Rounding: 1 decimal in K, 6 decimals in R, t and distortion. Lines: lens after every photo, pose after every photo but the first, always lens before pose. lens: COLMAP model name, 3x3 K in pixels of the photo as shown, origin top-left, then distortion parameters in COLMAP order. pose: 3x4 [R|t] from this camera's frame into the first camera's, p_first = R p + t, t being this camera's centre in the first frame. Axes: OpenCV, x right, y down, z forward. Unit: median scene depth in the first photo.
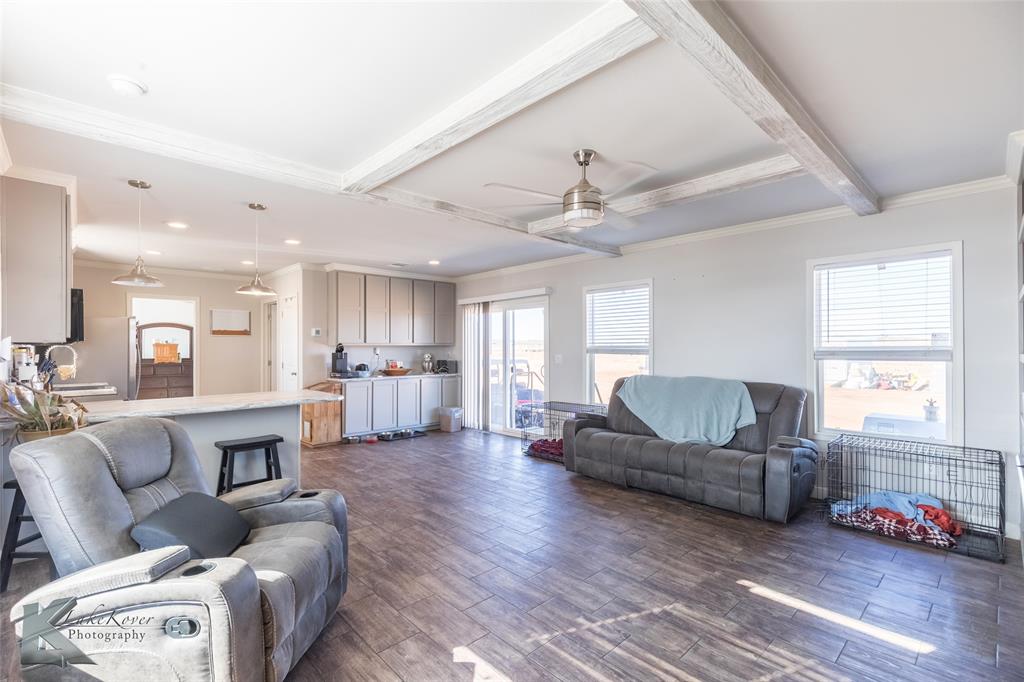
lens RADIAL K [[466.5, 0, 510.6], [0, 466.5, 353.5], [0, 0, 1]] dist [0.002331, 0.000140]
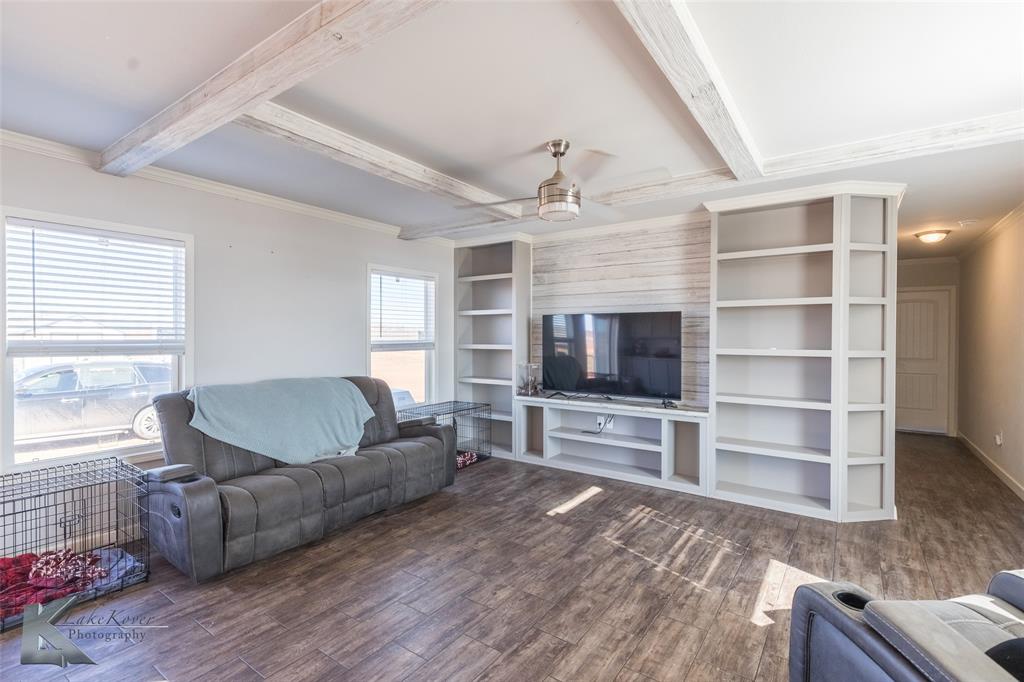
lens RADIAL K [[469.3, 0, 512.0], [0, 469.3, 341.0], [0, 0, 1]] dist [-0.001320, -0.000386]
pose [[-0.192423, -0.008747, 0.981273, -0.678334], [0.010884, 0.999880, 0.011047, -0.028151], [-0.981252, 0.012806, -0.192305, 1.121802]]
